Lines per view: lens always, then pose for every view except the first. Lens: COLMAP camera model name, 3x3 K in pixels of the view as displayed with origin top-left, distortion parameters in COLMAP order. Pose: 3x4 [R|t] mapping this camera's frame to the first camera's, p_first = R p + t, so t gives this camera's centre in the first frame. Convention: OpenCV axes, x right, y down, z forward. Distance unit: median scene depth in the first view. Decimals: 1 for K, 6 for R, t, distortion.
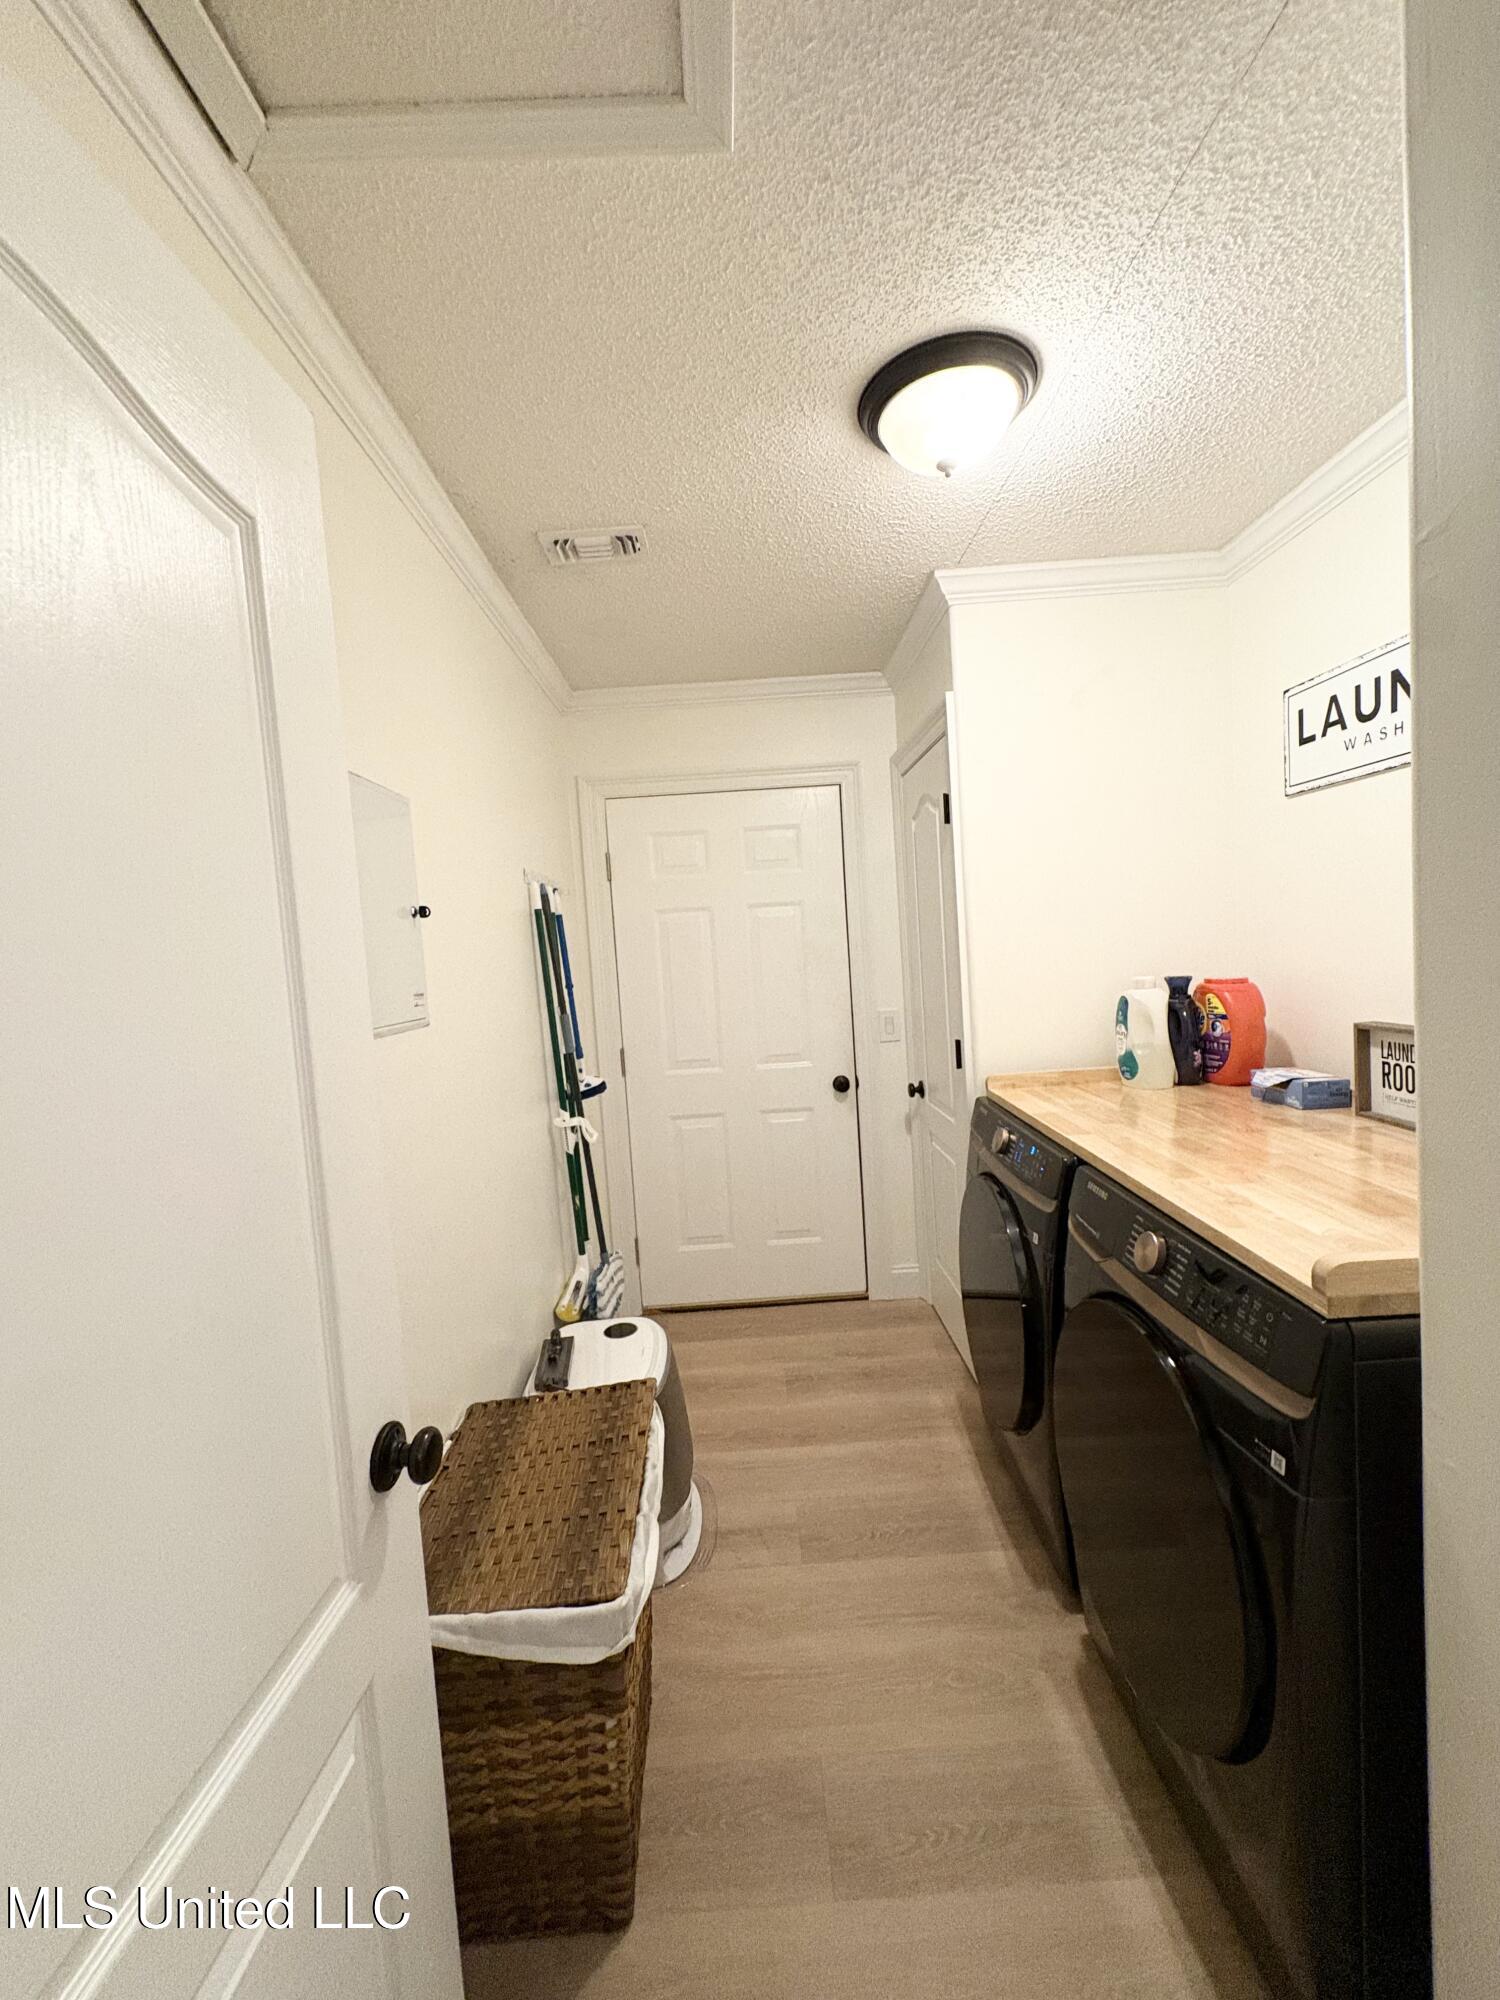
lens RADIAL K [[790.5, 0, 743.4], [0, 790.5, 997.0], [0, 0, 1]] dist [0.000594, -0.000113]
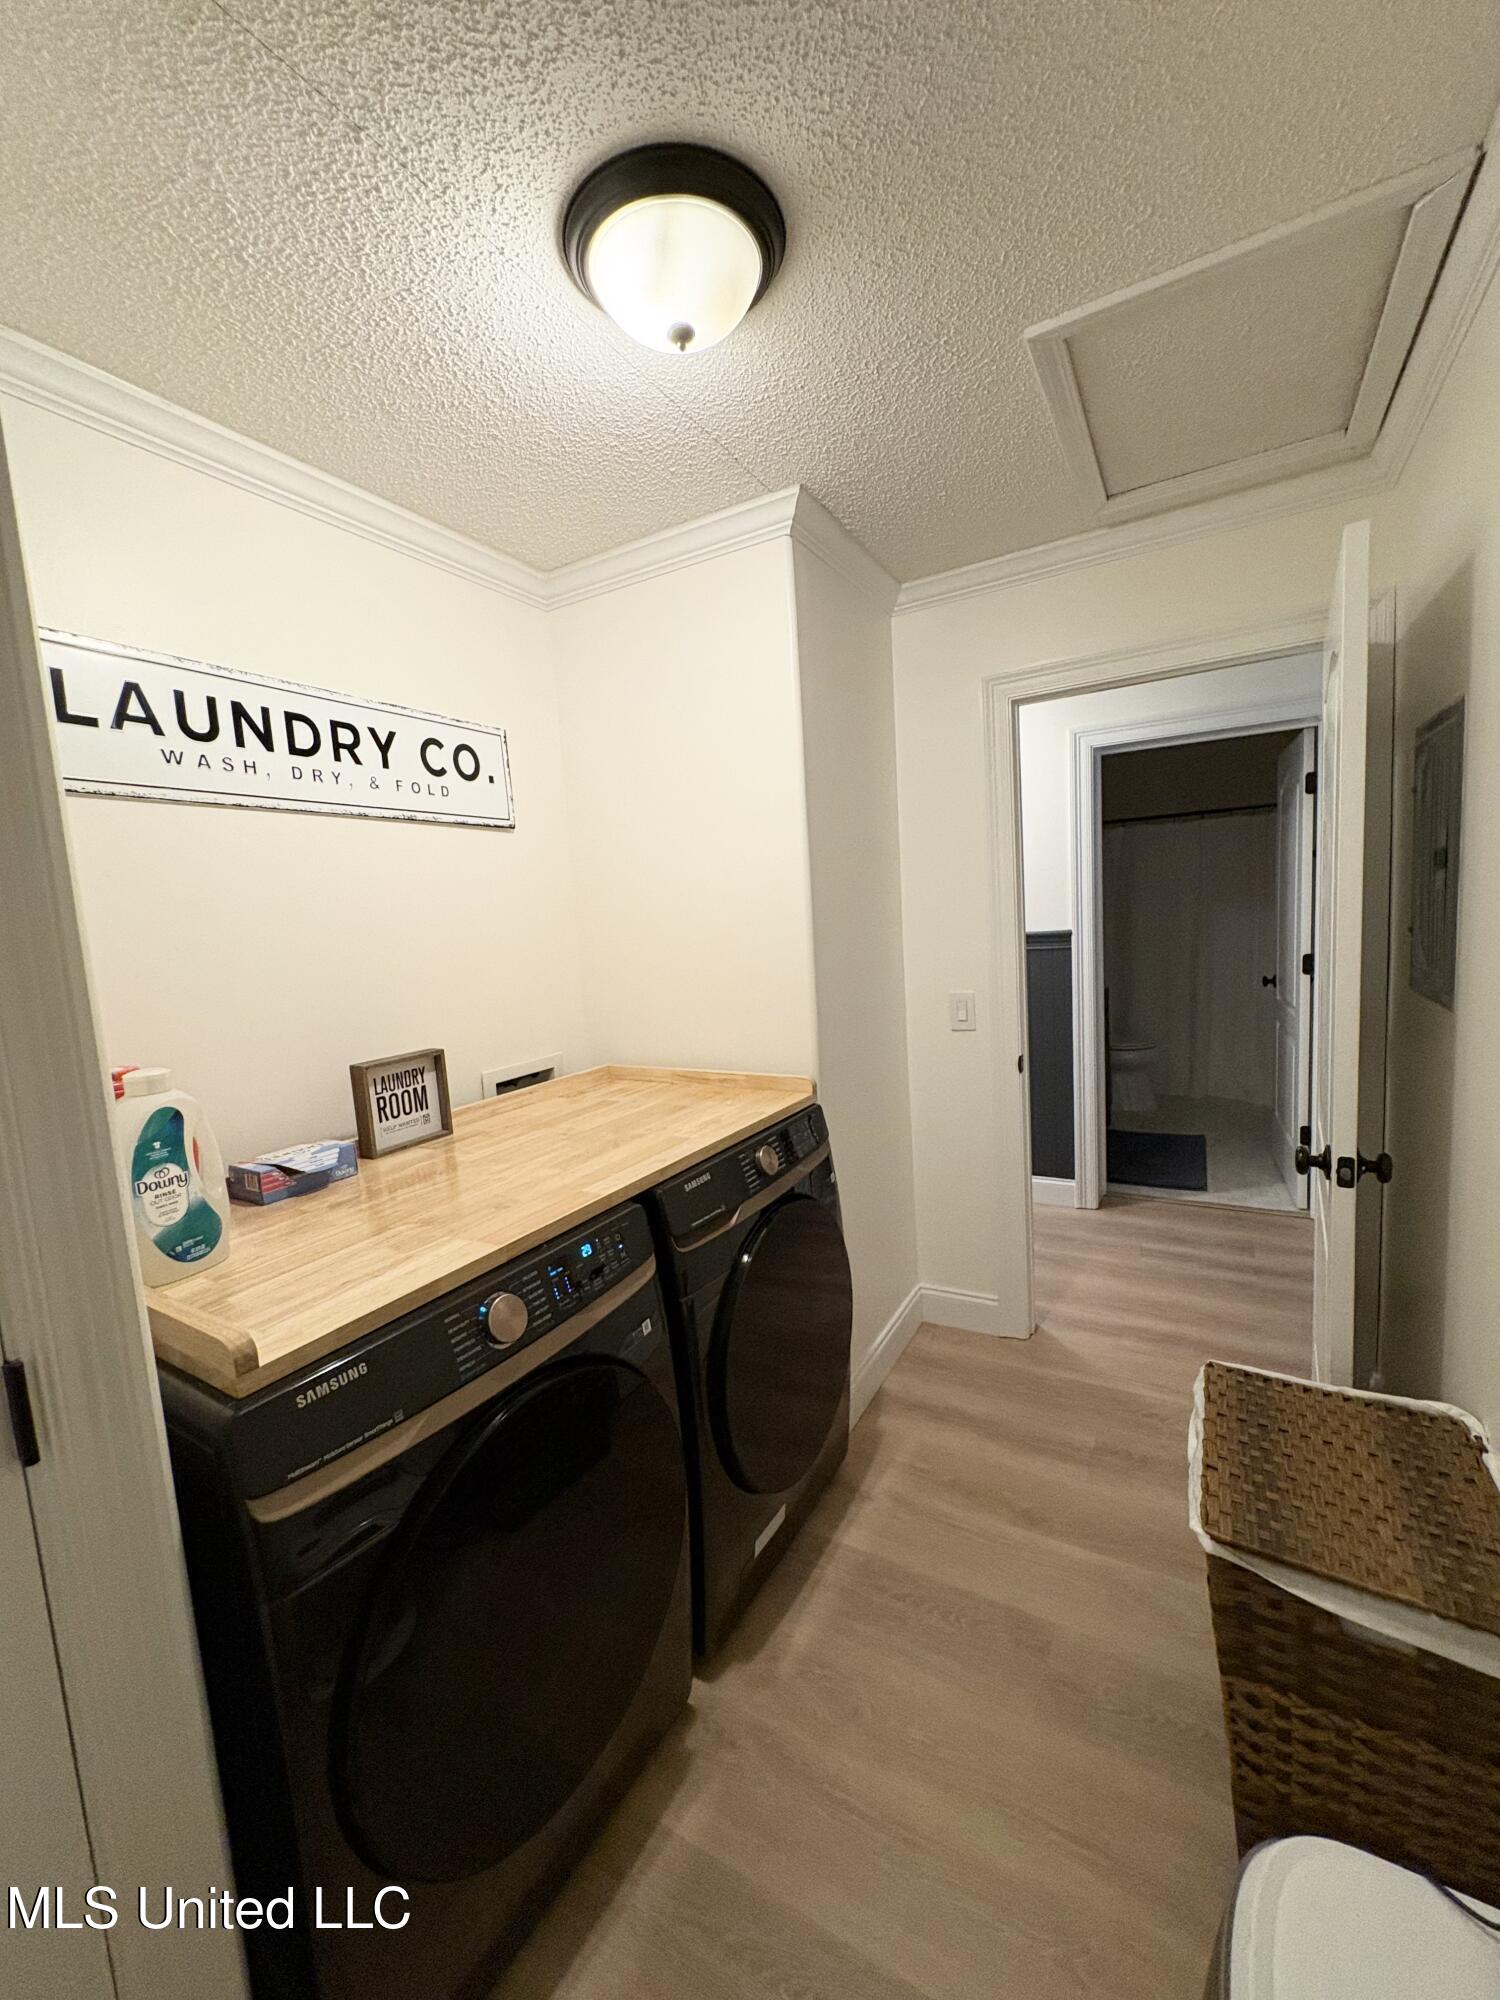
lens RADIAL K [[790.5, 0, 739.5], [0, 790.5, 1008.6], [0, 0, 1]] dist [0.000594, -0.000113]
pose [[-0.845015, 0.060081, 0.531356, -0.143958], [0.154756, 0.978623, 0.135455, -0.096377], [-0.511859, 0.196692, -0.836249, 1.543941]]
